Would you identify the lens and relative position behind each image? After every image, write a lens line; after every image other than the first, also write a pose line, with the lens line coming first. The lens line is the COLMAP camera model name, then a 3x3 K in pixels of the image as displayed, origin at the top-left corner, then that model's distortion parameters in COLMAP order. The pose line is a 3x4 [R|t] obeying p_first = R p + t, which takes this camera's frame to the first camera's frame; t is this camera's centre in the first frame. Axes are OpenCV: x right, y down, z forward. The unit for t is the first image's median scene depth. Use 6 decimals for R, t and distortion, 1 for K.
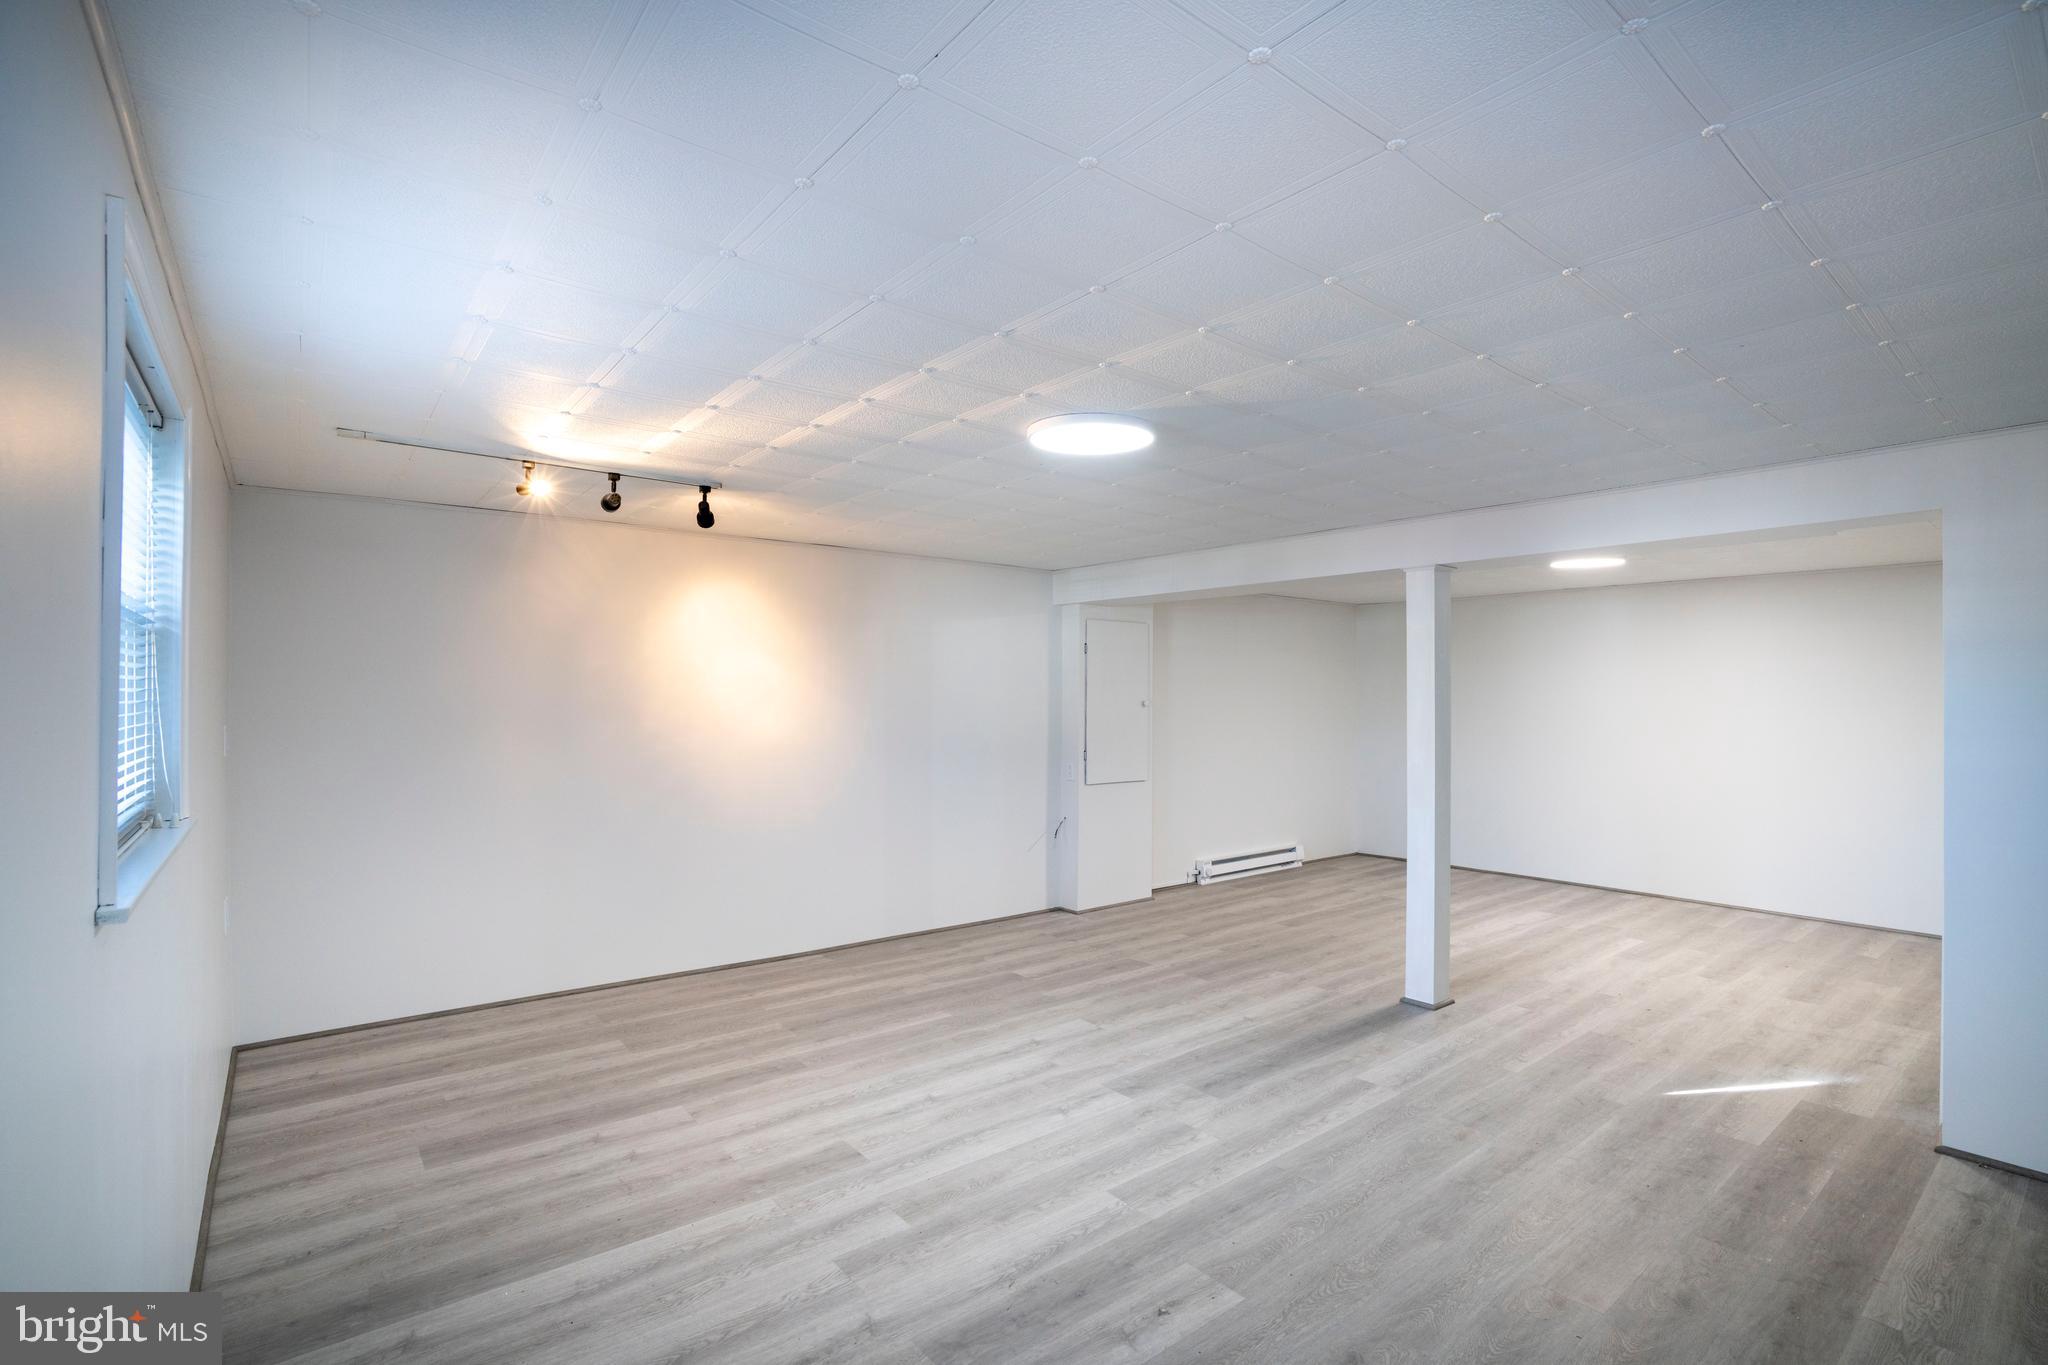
lens RADIAL K [[944.7, 0, 1019.3], [0, 944.7, 688.6], [0, 0, 1]] dist [-0.068156, 0.027650]
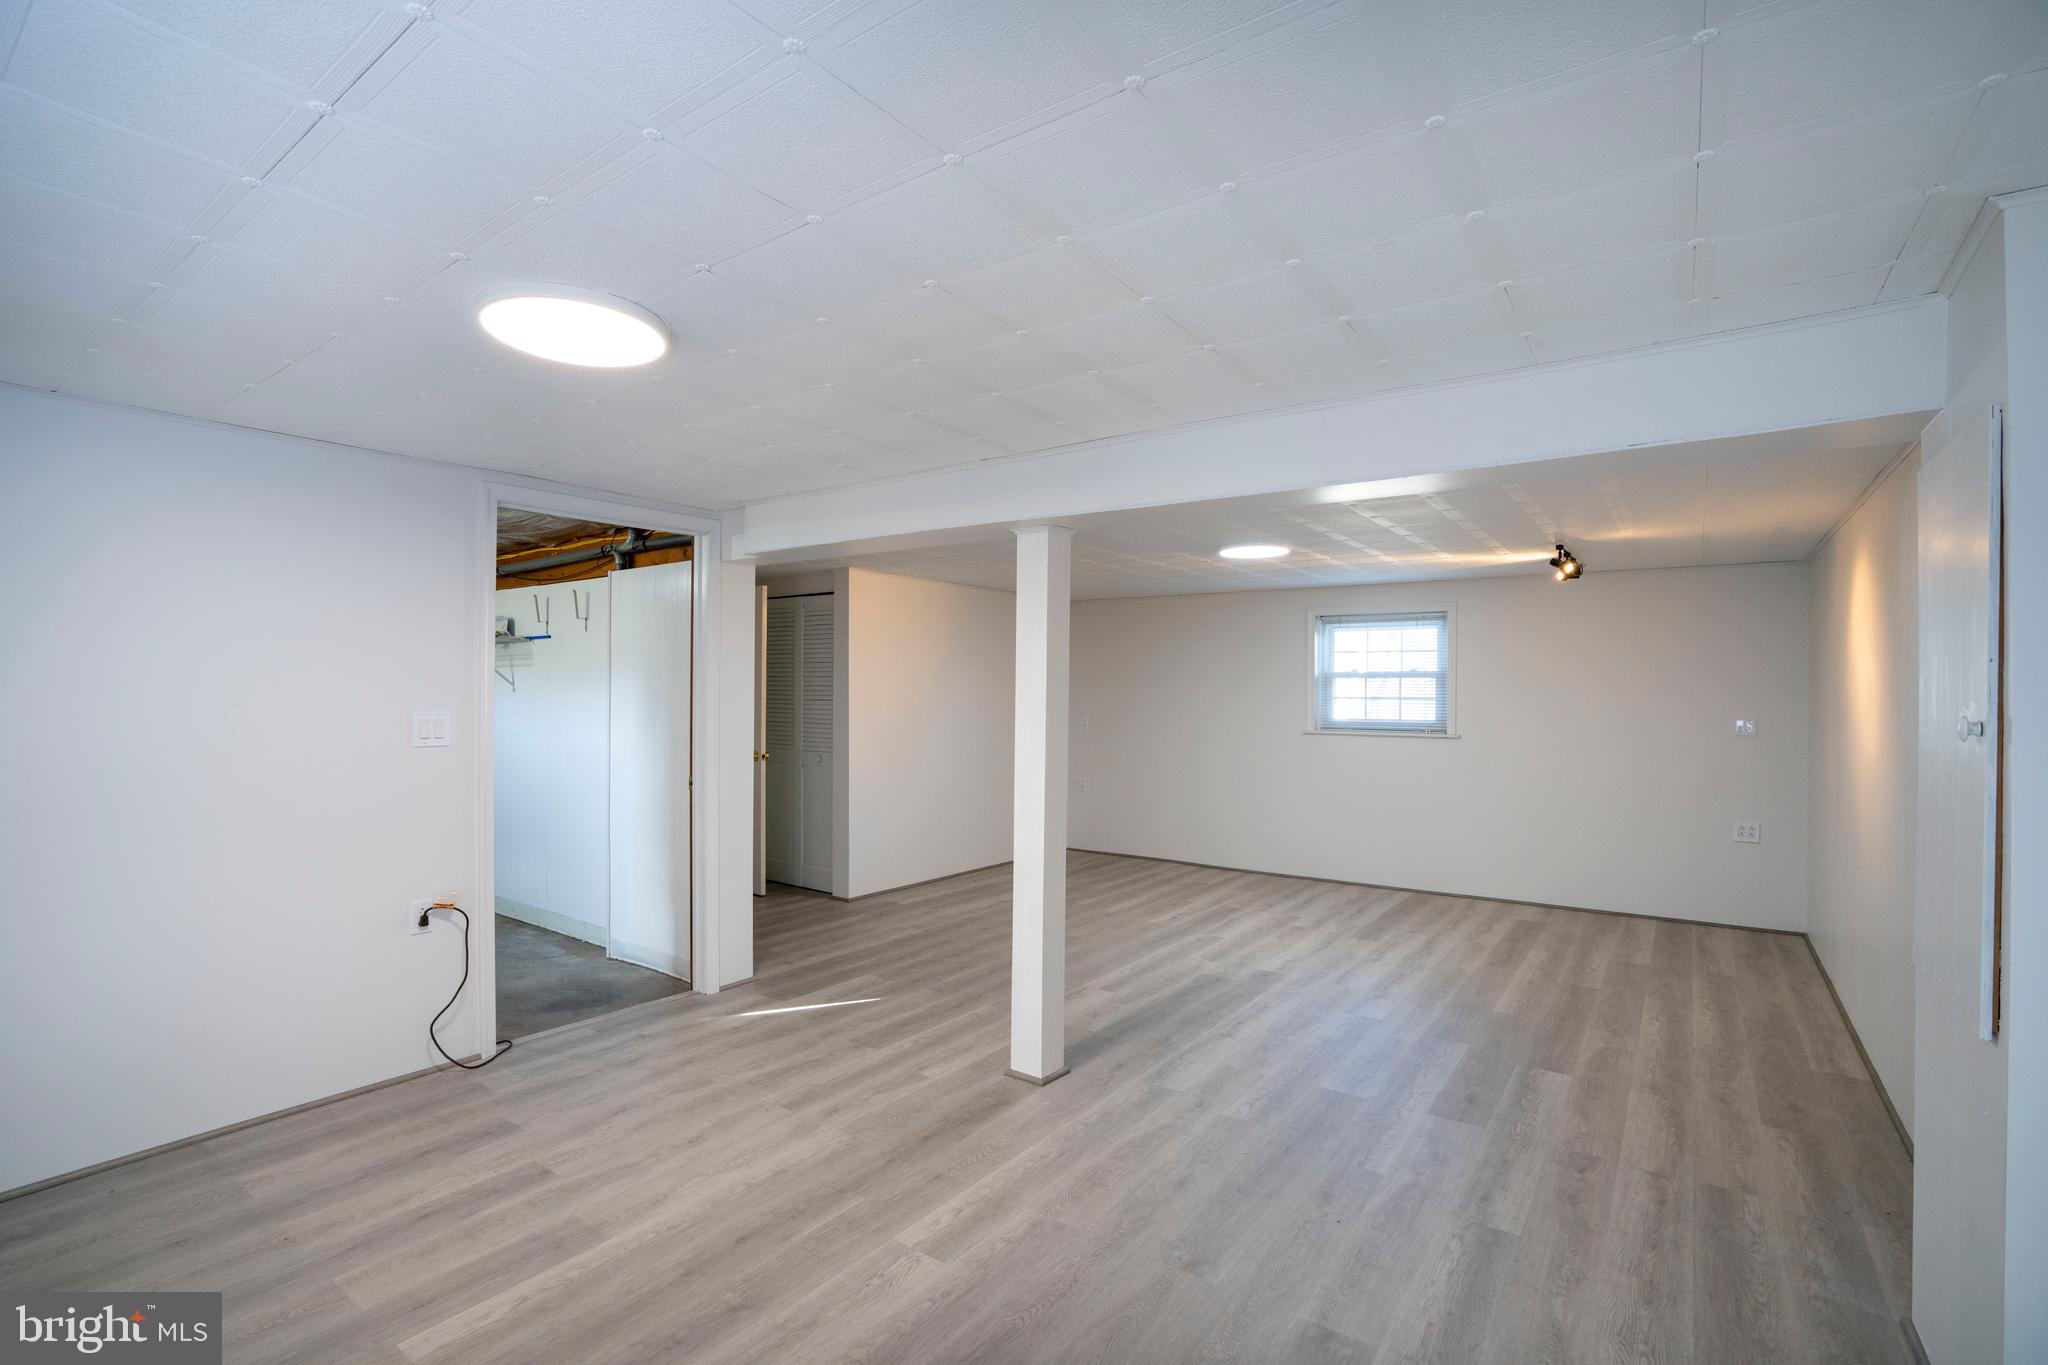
lens RADIAL K [[944.7, 0, 1019.3], [0, 944.7, 688.6], [0, 0, 1]] dist [-0.068156, 0.027650]
pose [[-0.963171, -0.012131, -0.268616, 0.772871], [-0.009147, 0.999882, -0.012359, 0.018668], [0.268734, -0.009447, -0.963168, 2.032428]]
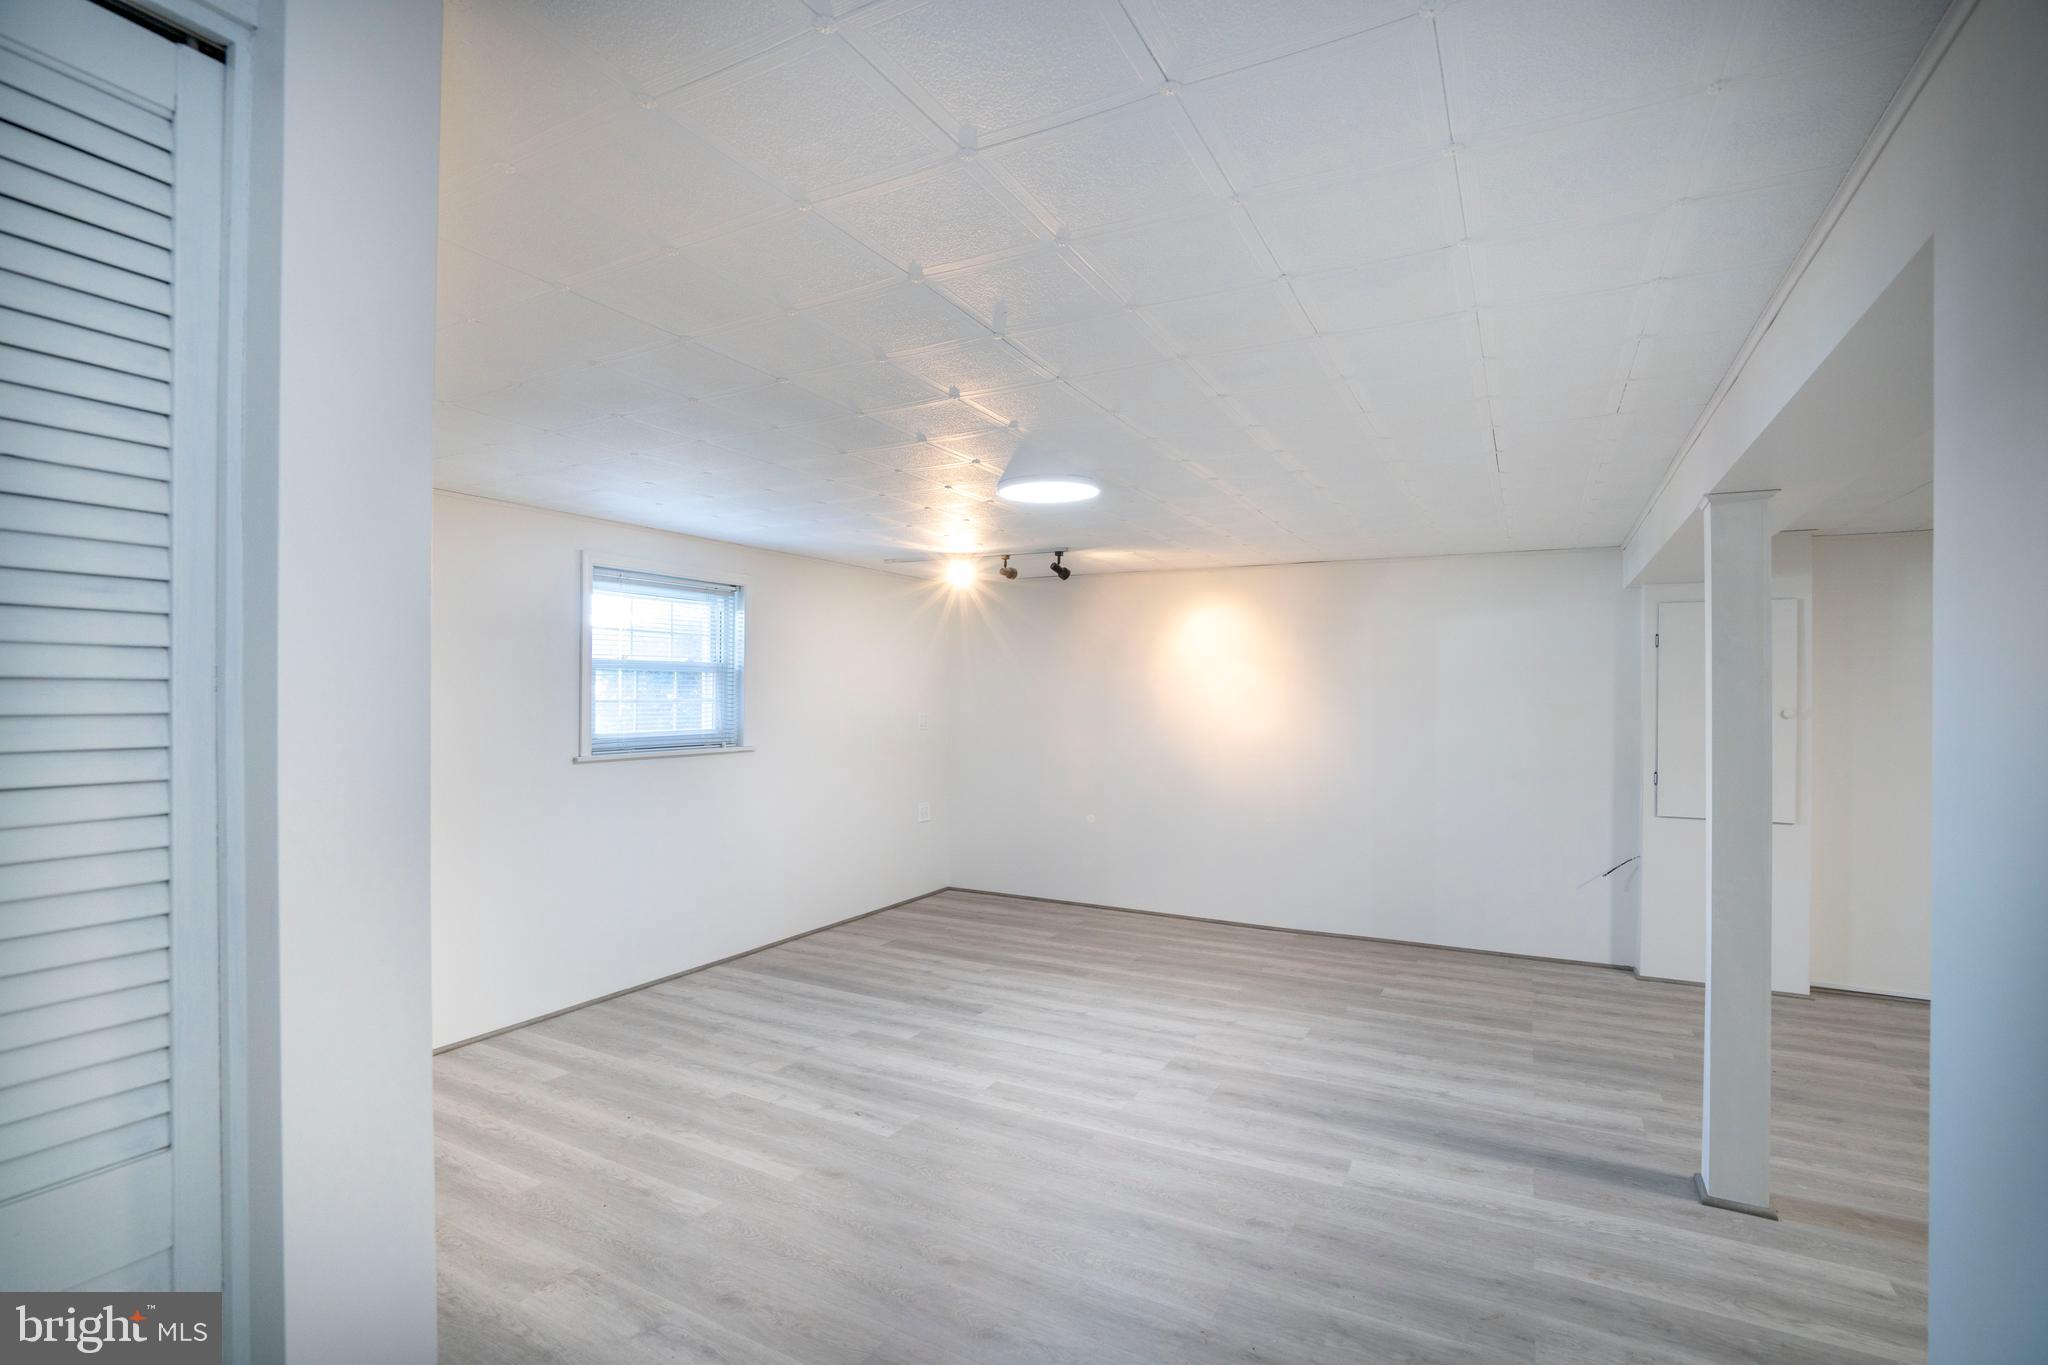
lens RADIAL K [[944.7, 0, 1019.3], [0, 944.7, 688.6], [0, 0, 1]] dist [-0.068156, 0.027650]
pose [[0.389160, -0.006150, -0.921149, 0.935700], [0.002644, 0.999981, -0.005560, -0.000753], [0.921166, -0.000272, 0.389169, 0.369924]]
